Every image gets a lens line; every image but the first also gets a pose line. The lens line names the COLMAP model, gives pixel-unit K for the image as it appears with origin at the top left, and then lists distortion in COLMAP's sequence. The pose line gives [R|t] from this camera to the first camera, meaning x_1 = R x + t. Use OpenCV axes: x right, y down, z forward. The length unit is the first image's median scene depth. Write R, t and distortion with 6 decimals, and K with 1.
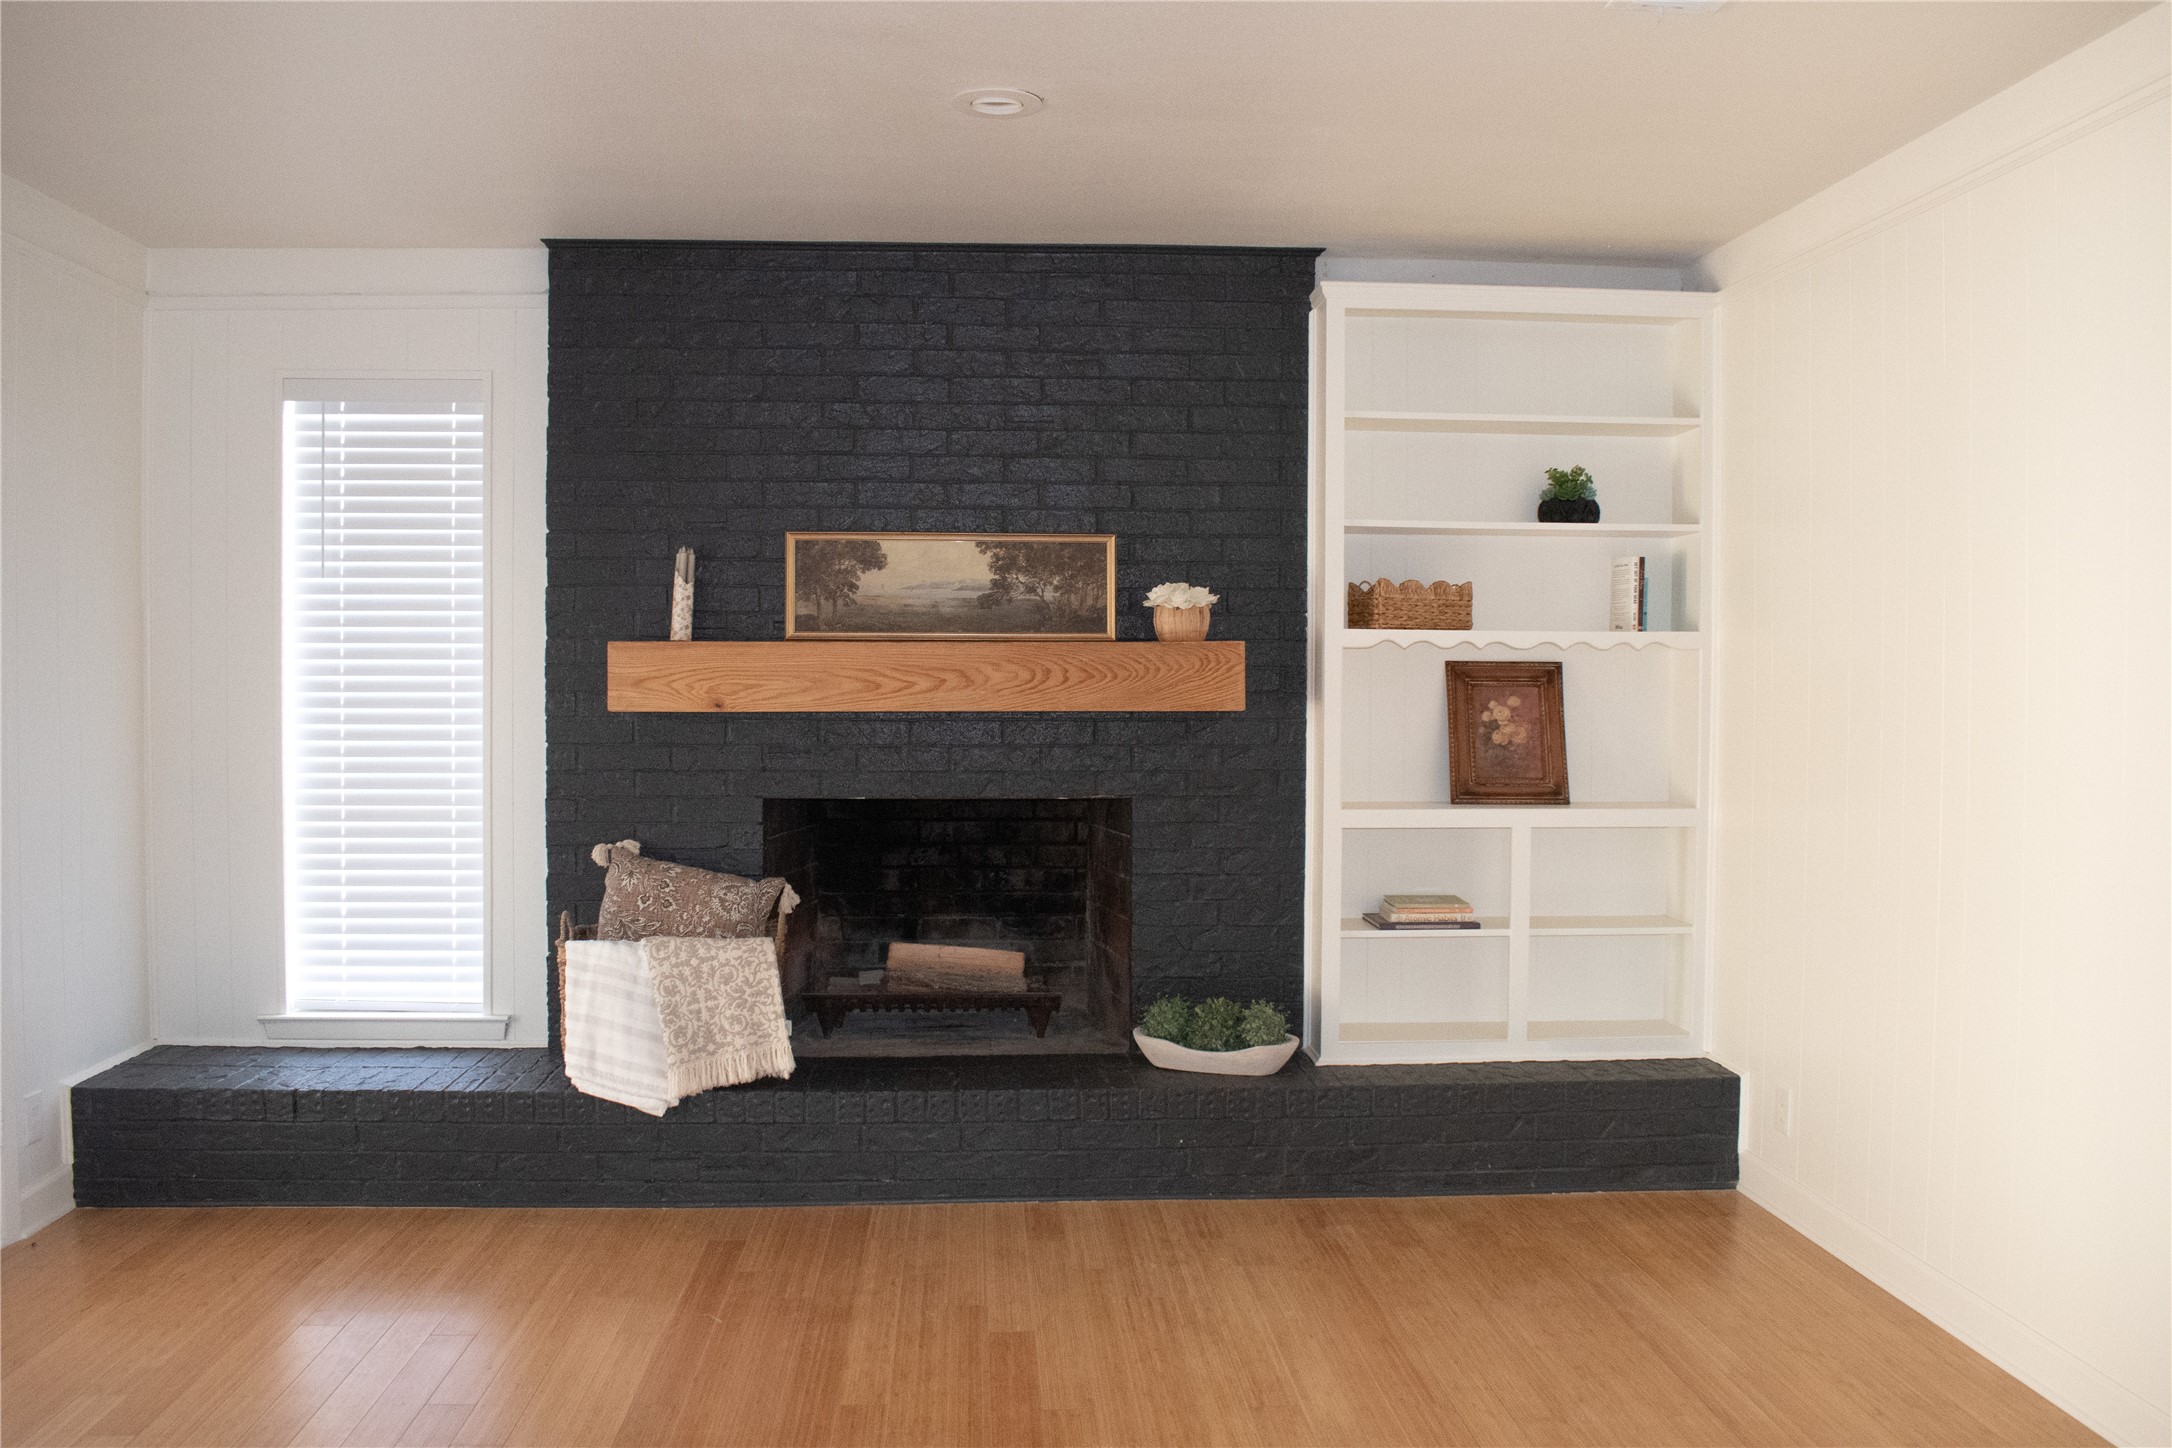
lens RADIAL K [[1684.8, 0, 1093.1], [0, 1684.8, 732.0], [0, 0, 1]] dist [-0.096382, 0.015584]
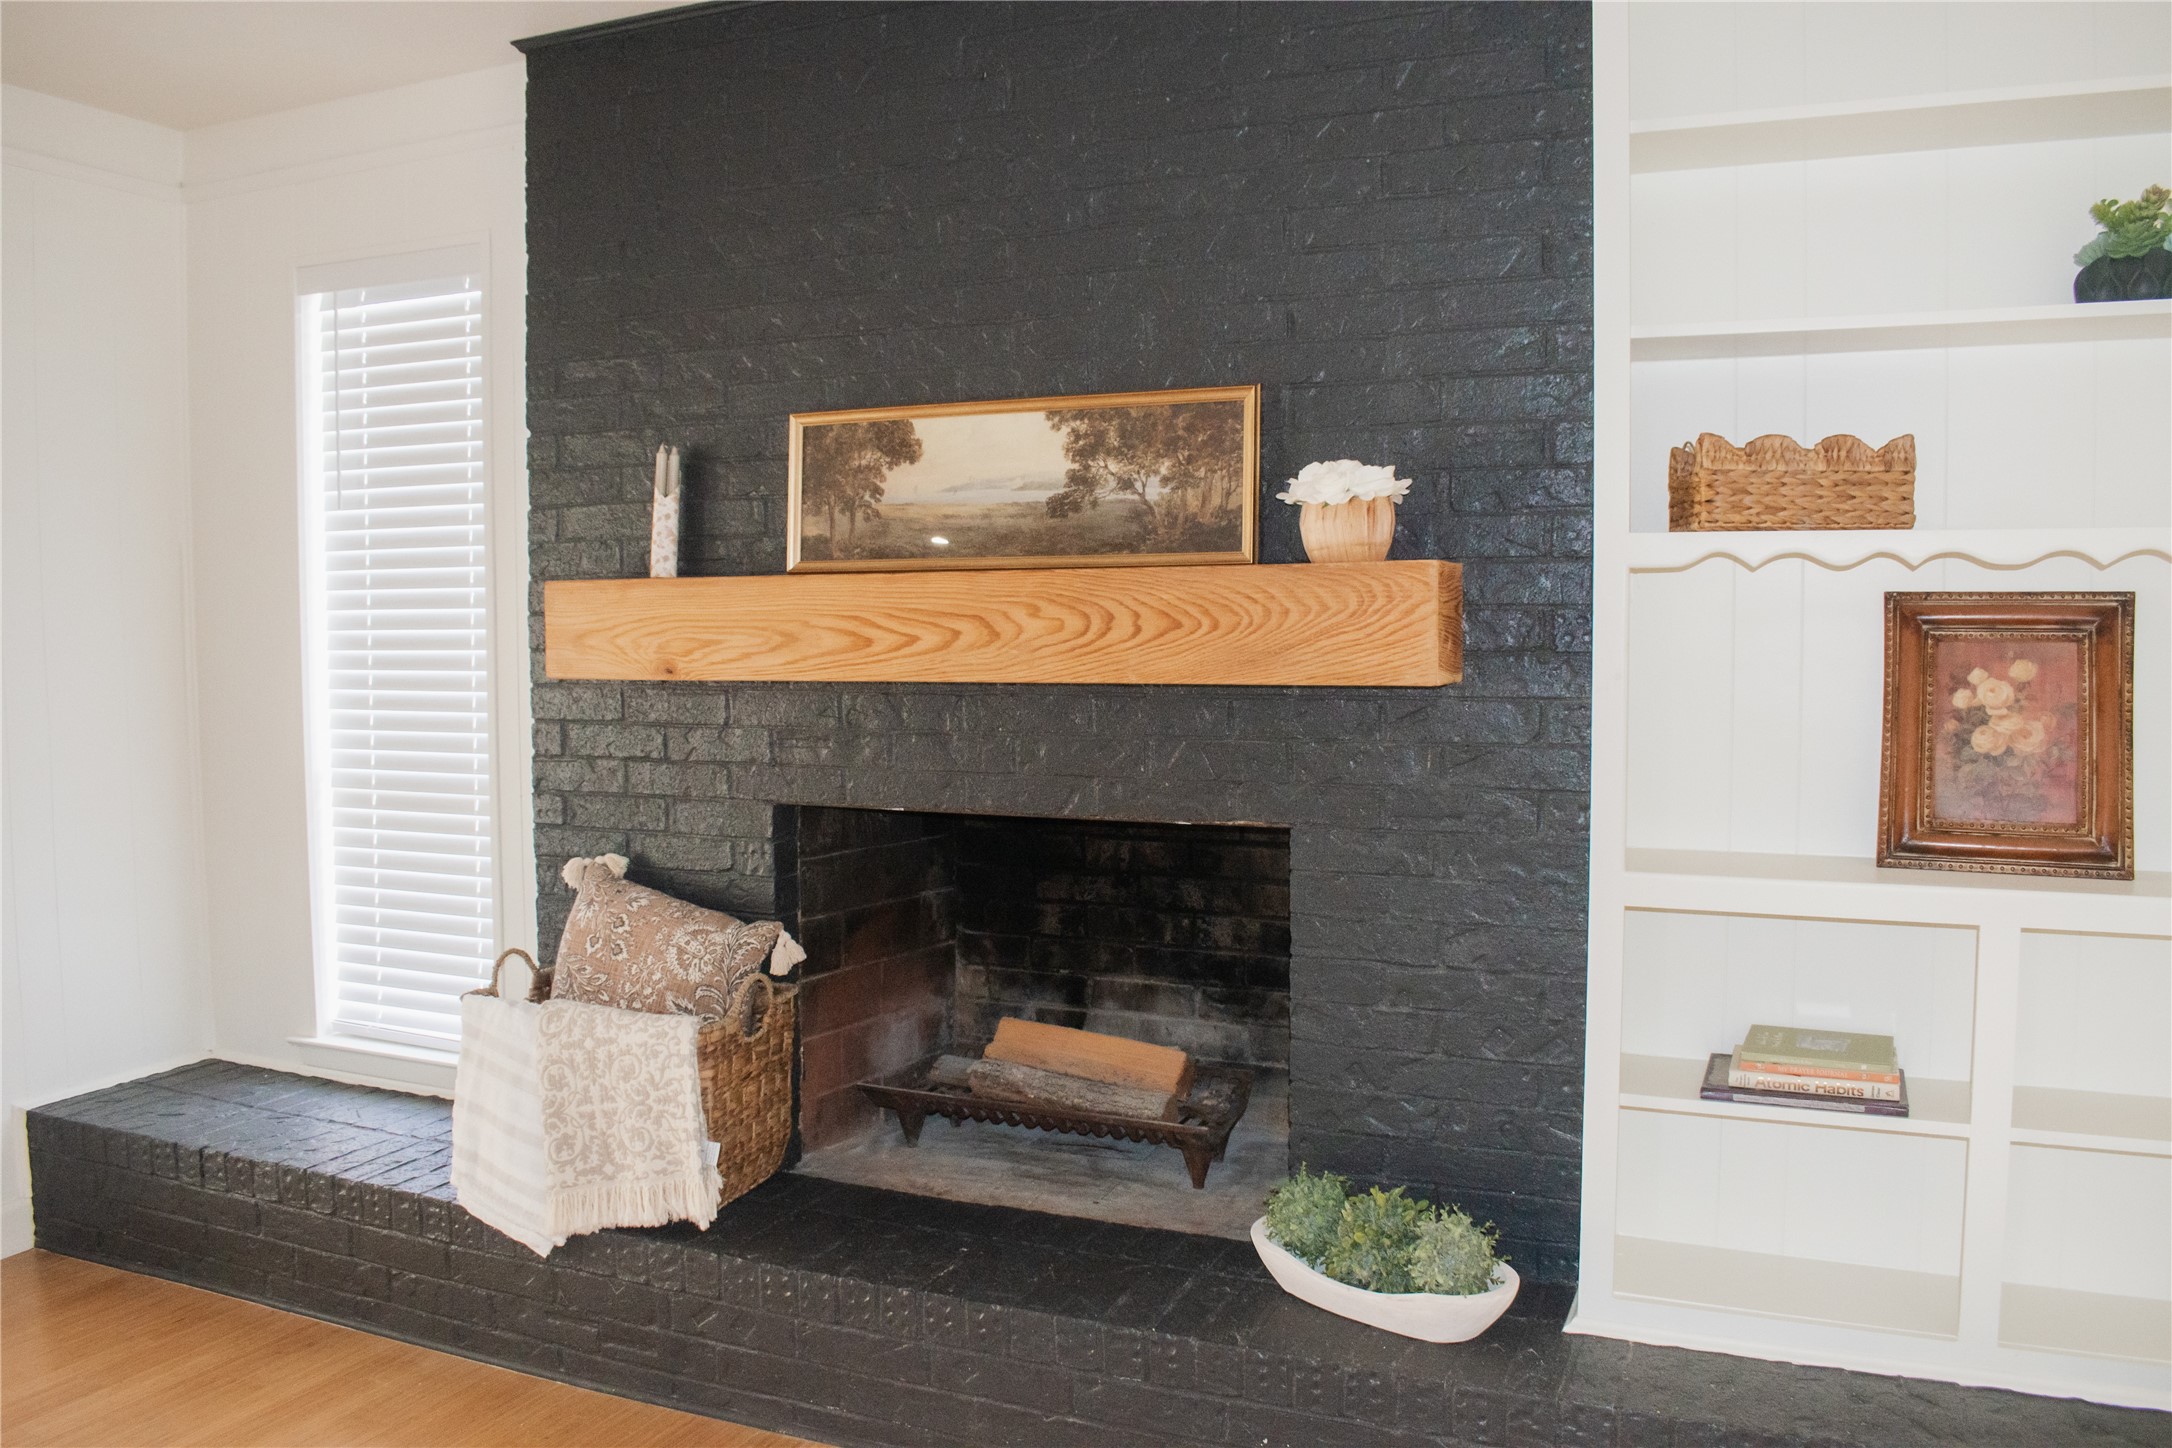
lens RADIAL K [[1684.8, 0, 1087.8], [0, 1684.8, 721.6], [0, 0, 1]] dist [-0.096382, 0.015584]
pose [[0.888042, 0.020249, -0.459316, 0.237616], [-0.006647, 0.999491, 0.031211, -0.017022], [0.459714, -0.024664, 0.887724, 0.449442]]
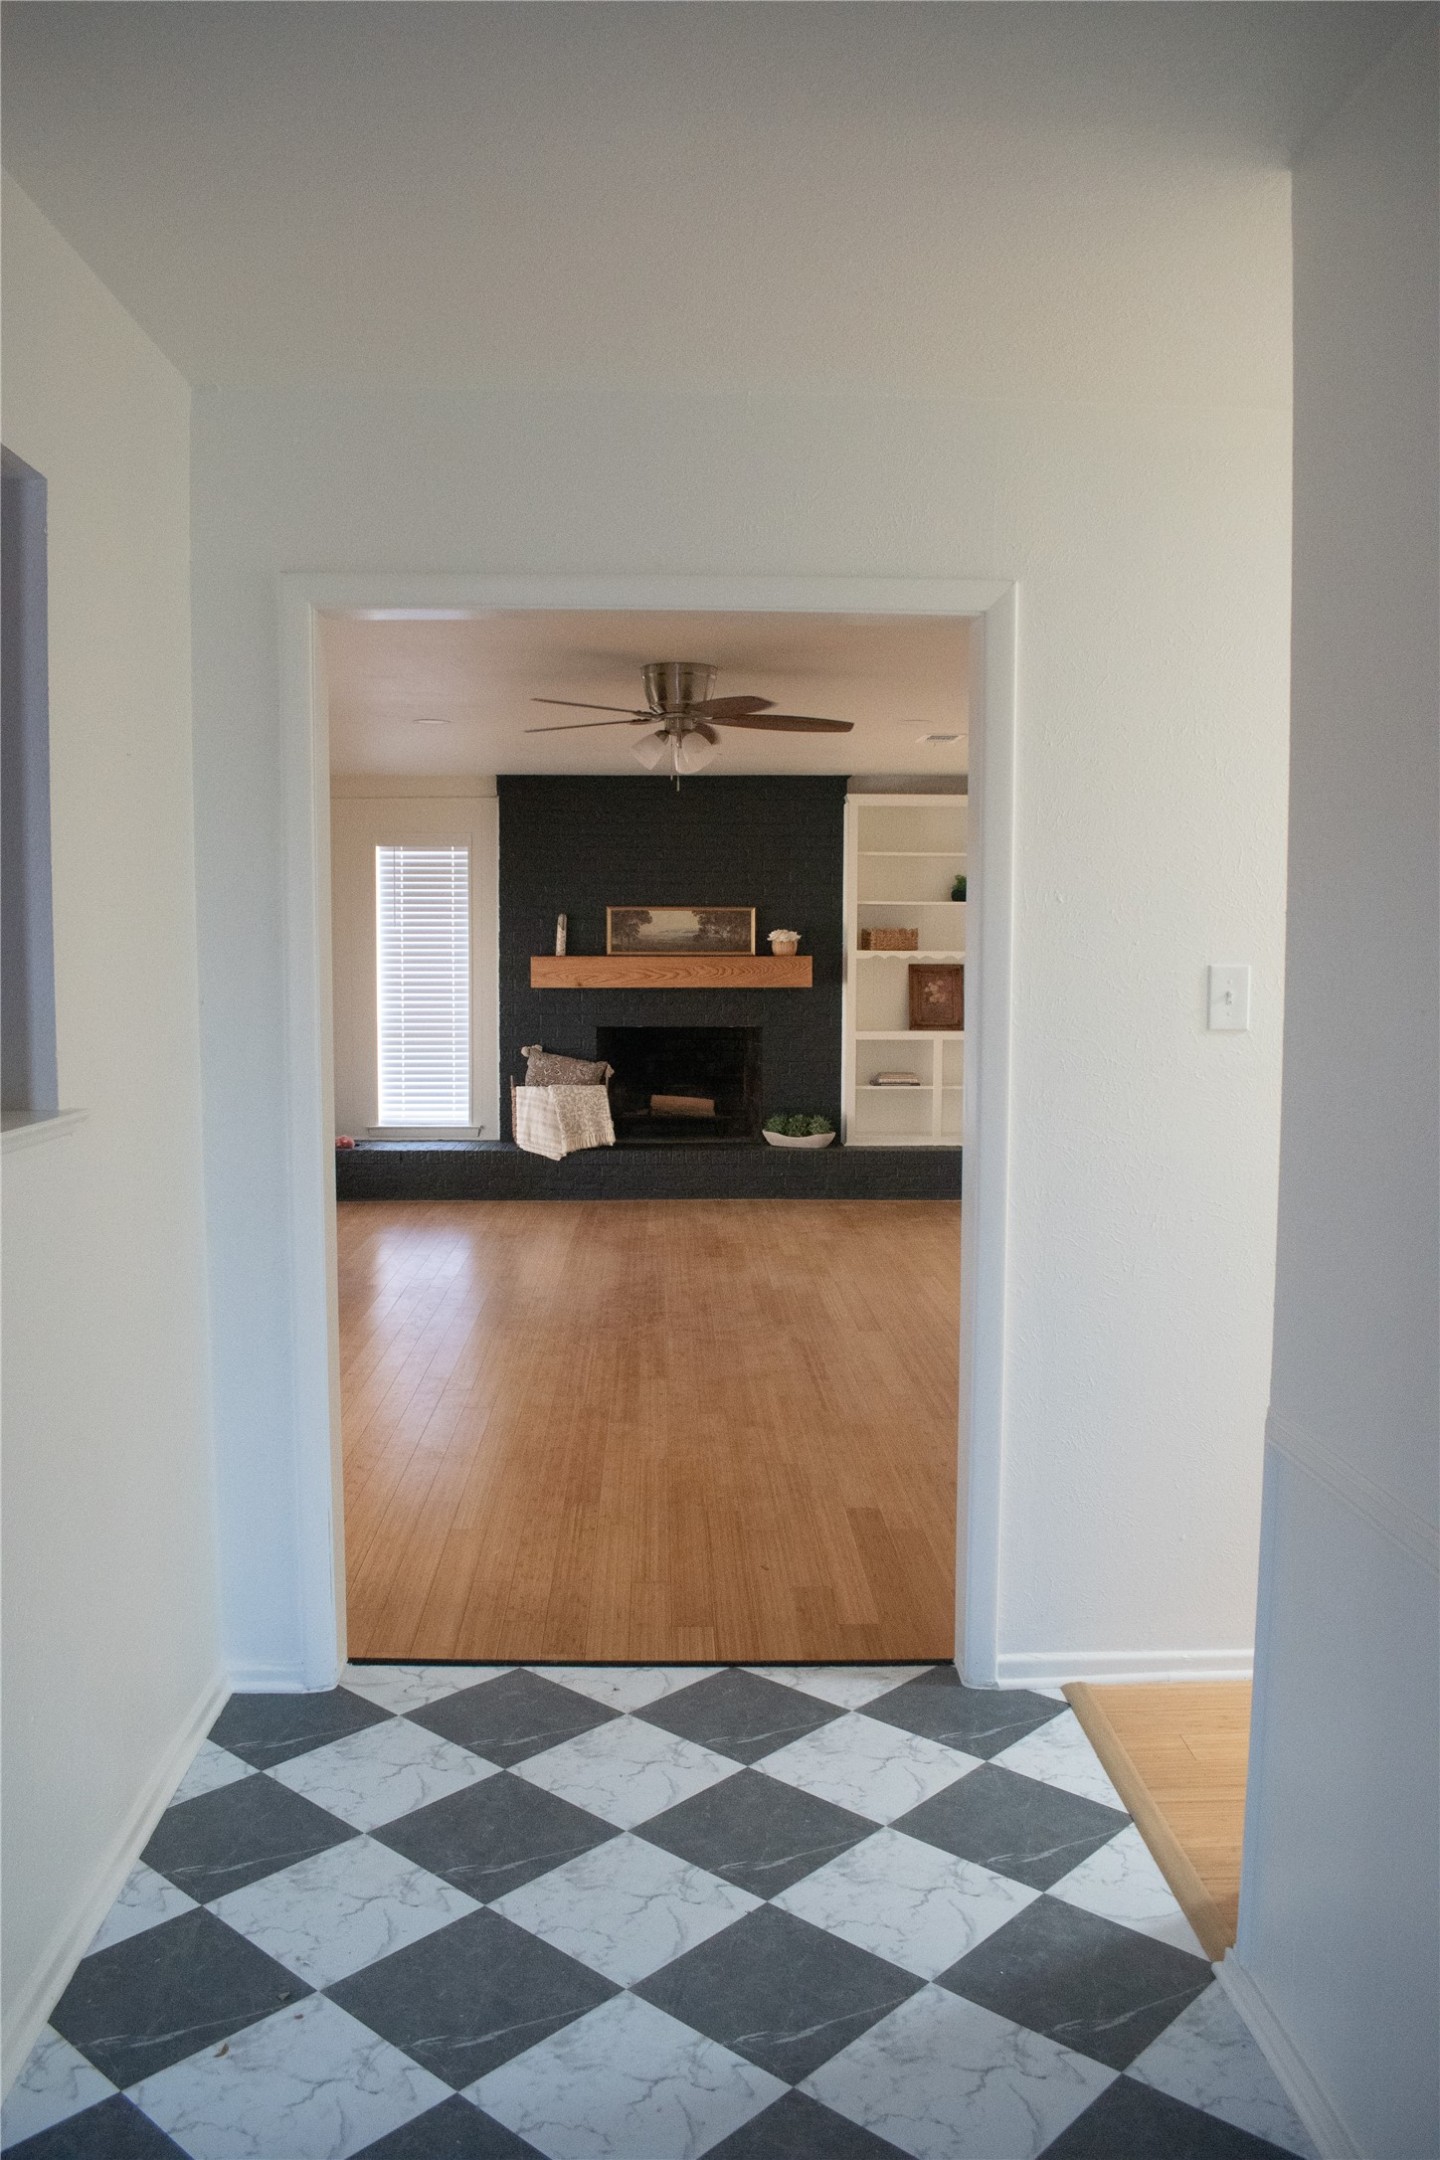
lens RADIAL K [[1675.4, 0, 716.9], [0, 1675.4, 1088.9], [0, 0, 1]] dist [-0.096382, 0.015584]
pose [[0.999100, 0.002125, -0.042355, 0.057677], [0.000061, 0.998670, 0.051557, 0.007652], [0.042408, -0.051513, 0.997771, -1.225739]]
